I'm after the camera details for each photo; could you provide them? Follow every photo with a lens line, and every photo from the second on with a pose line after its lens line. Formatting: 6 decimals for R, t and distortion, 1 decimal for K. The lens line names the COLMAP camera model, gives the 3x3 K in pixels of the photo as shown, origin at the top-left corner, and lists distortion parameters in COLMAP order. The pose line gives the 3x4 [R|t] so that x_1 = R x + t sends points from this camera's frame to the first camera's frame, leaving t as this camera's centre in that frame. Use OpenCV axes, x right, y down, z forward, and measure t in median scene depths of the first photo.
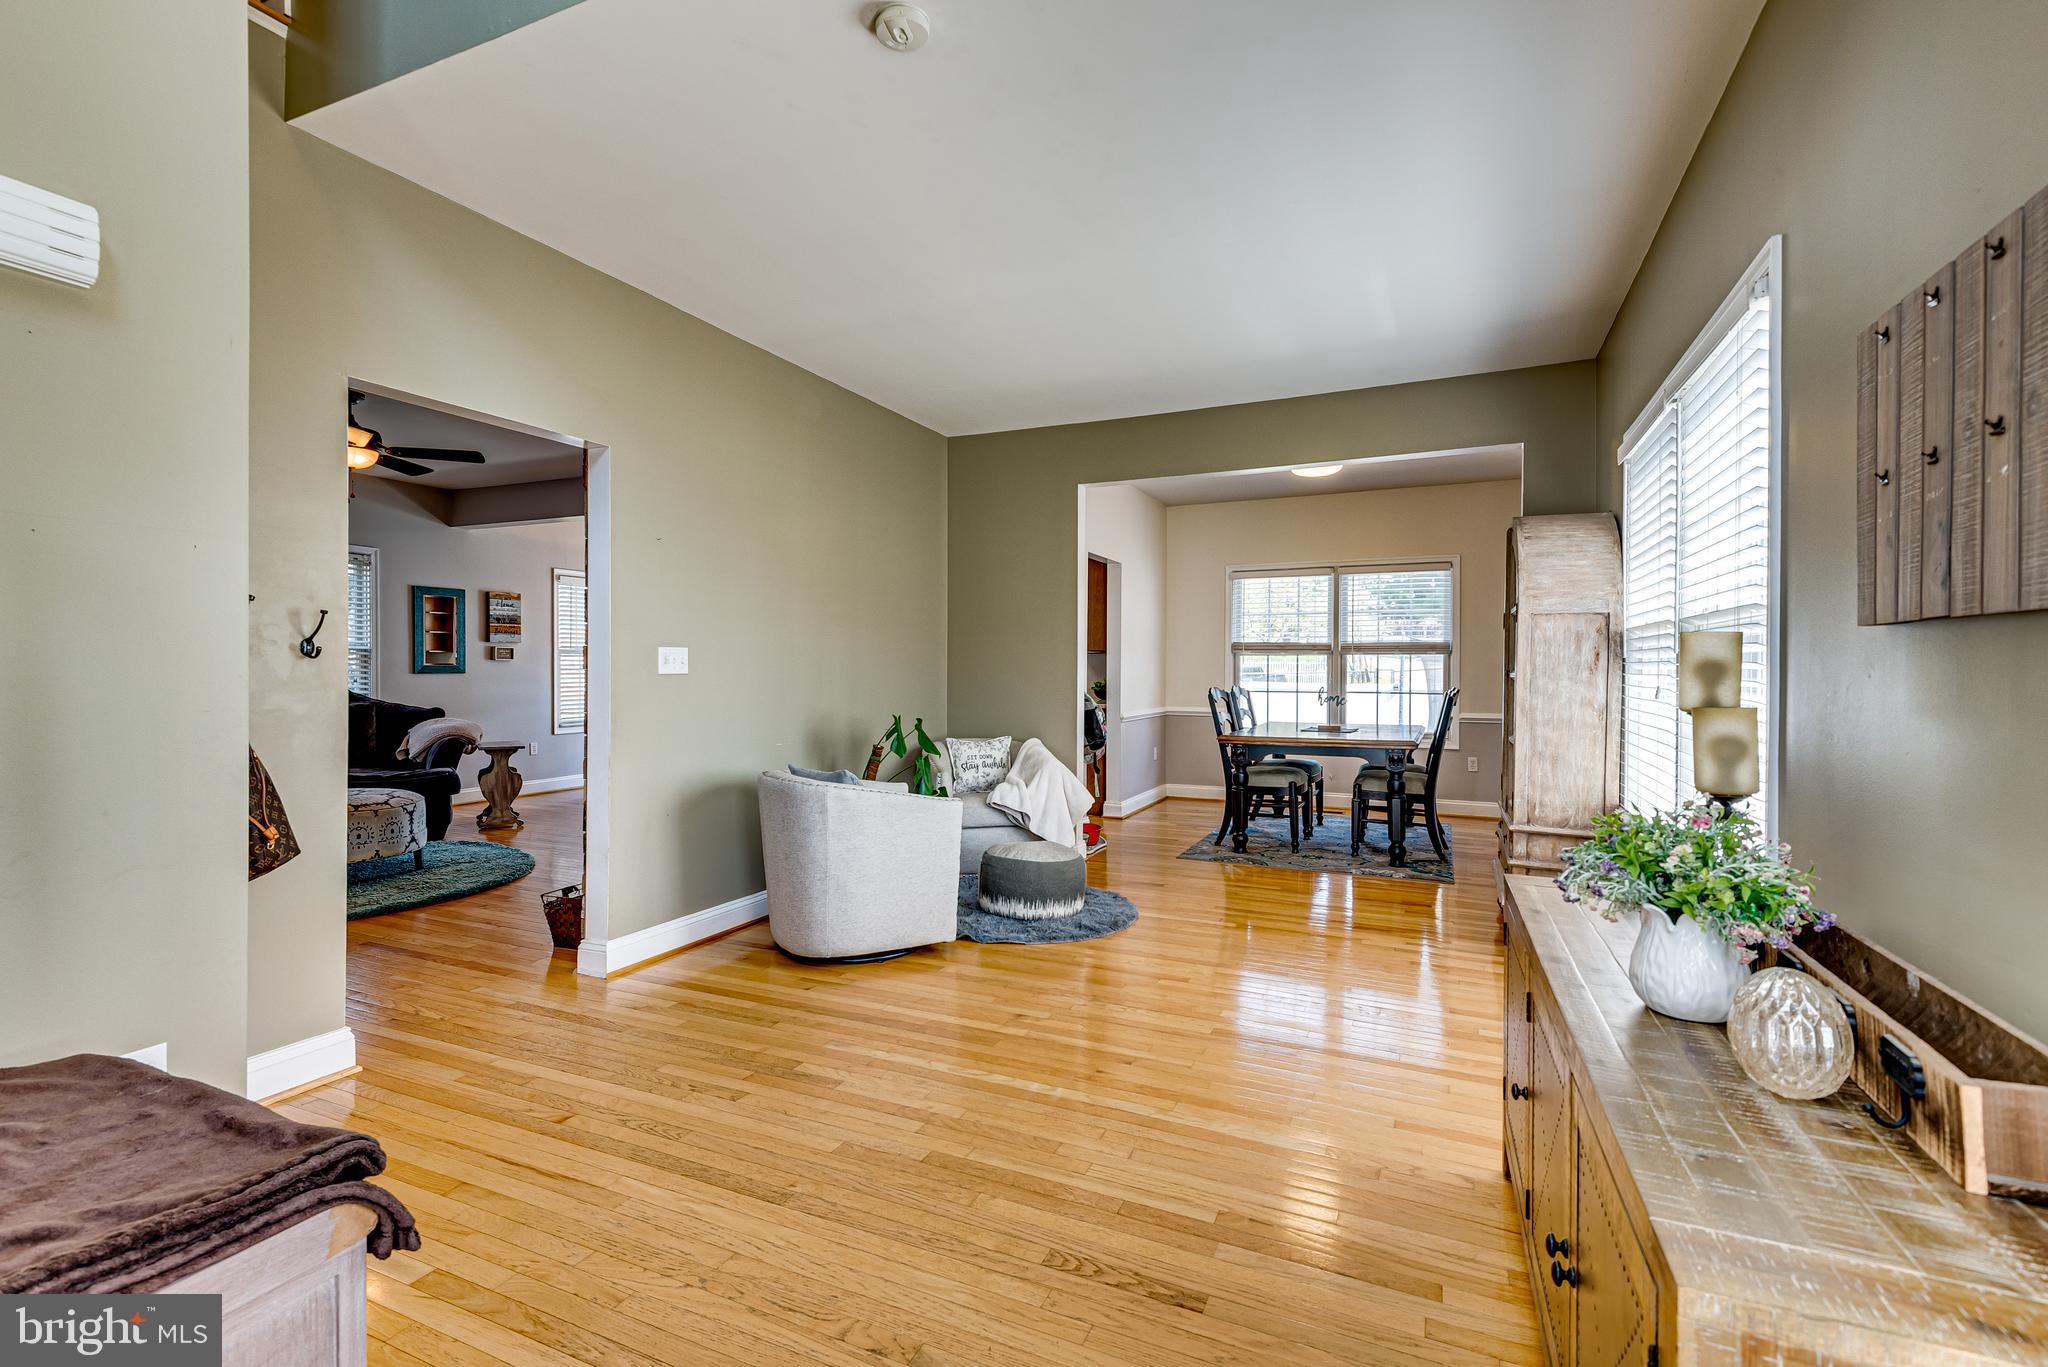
lens RADIAL K [[919.6, 0, 1025.9], [0, 919.6, 674.0], [0, 0, 1]] dist [0.020791, -0.000098]
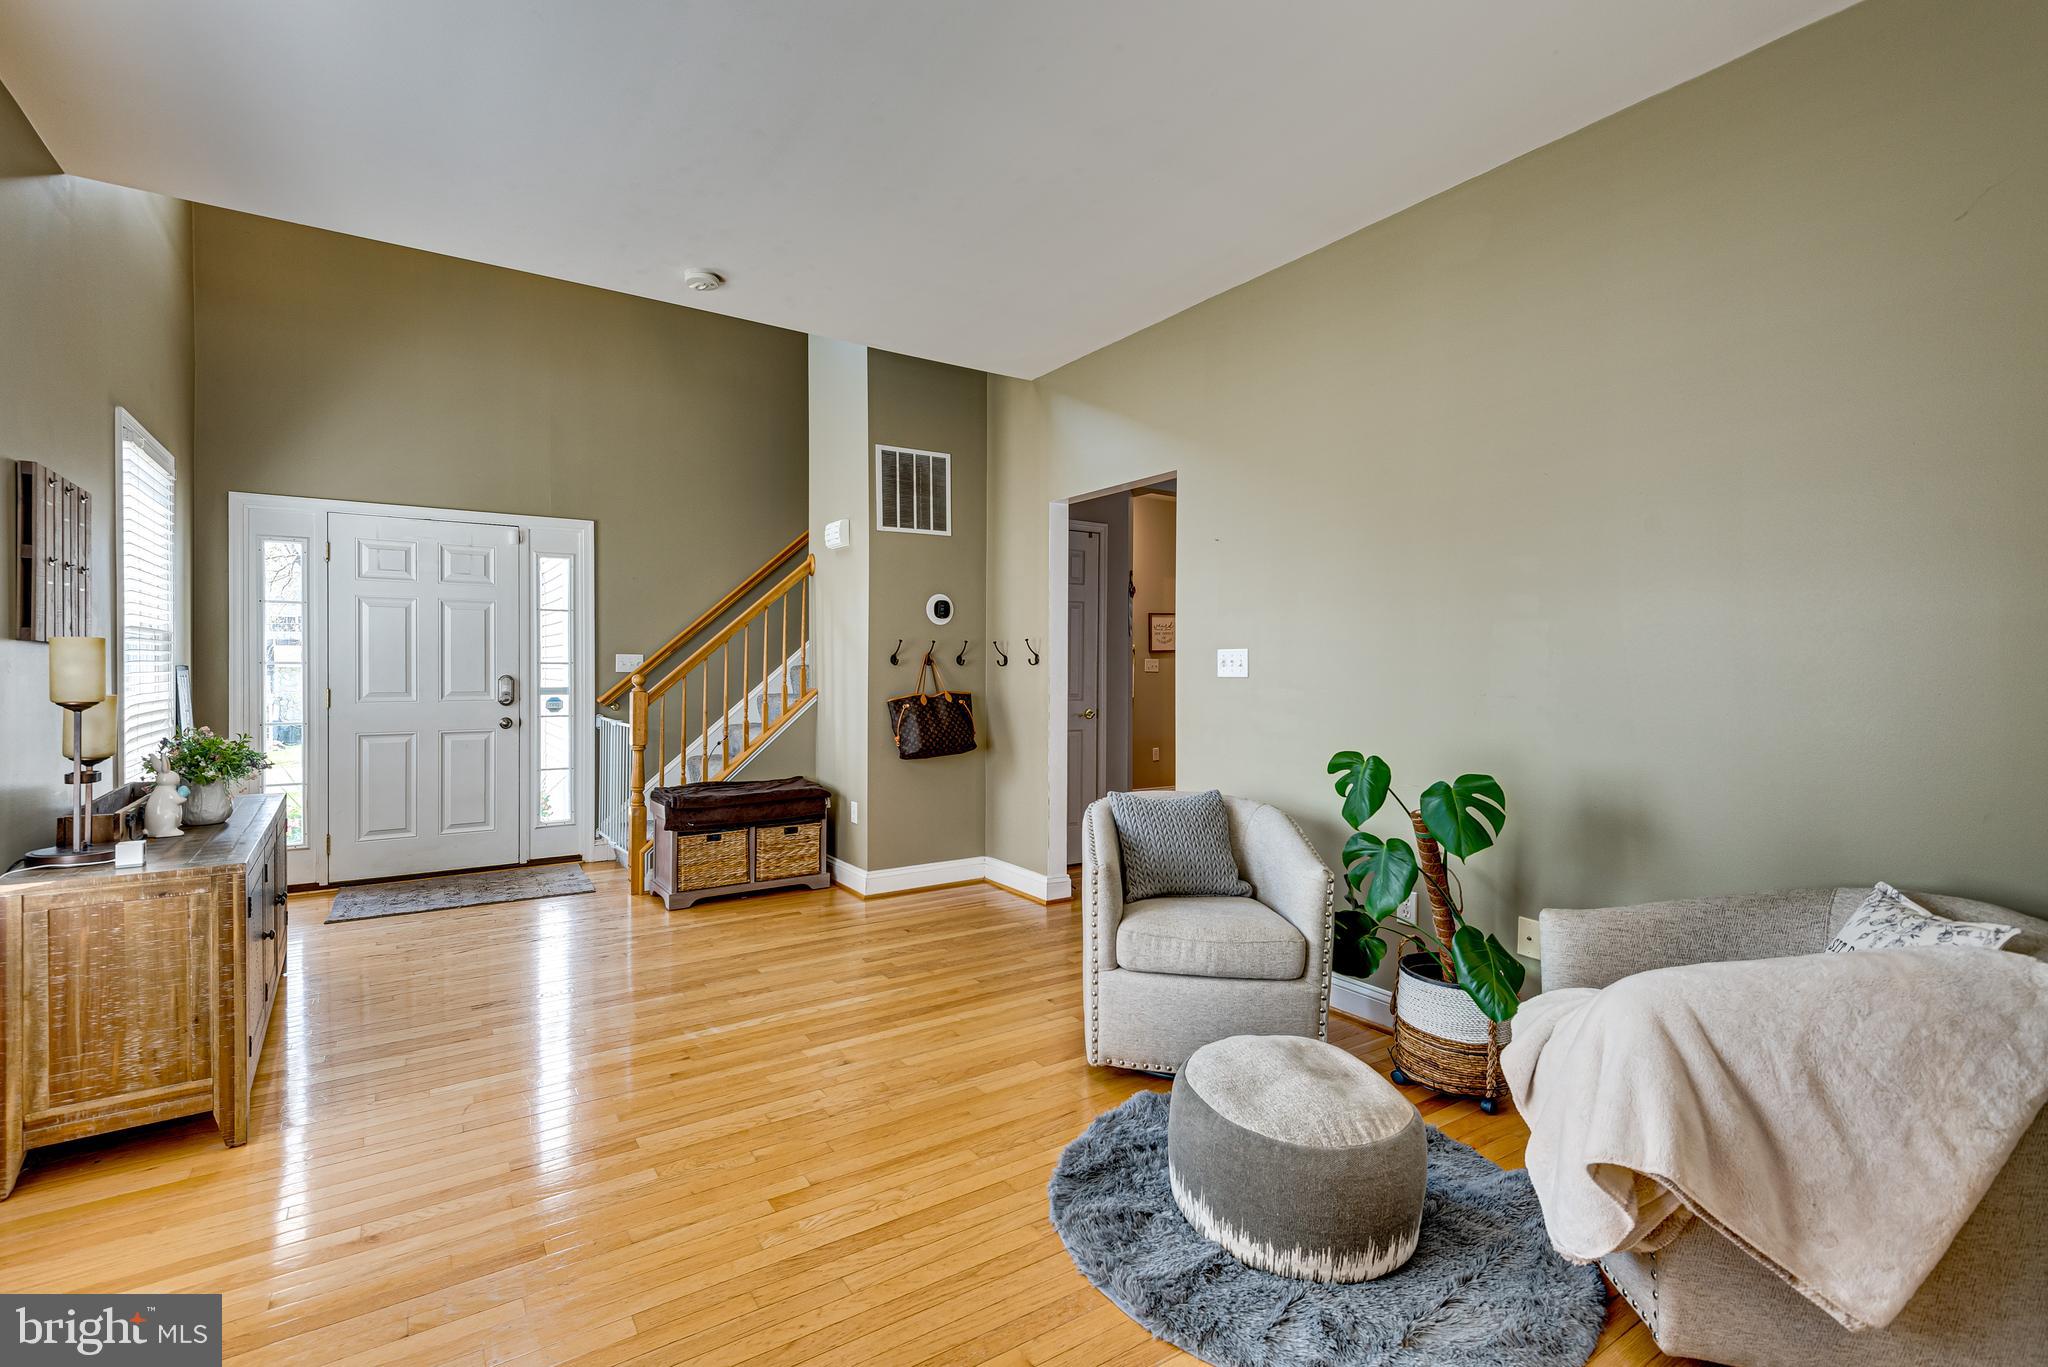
lens RADIAL K [[914.2, 0, 1000.0], [0, 914.2, 673.4], [0, 0, 1]] dist [0.028820, -0.000168]
pose [[-0.528581, 0.002143, -0.848880, 0.406063], [-0.012823, 0.999863, 0.010509, -0.008209], [0.848786, 0.016441, -0.528481, 0.969763]]
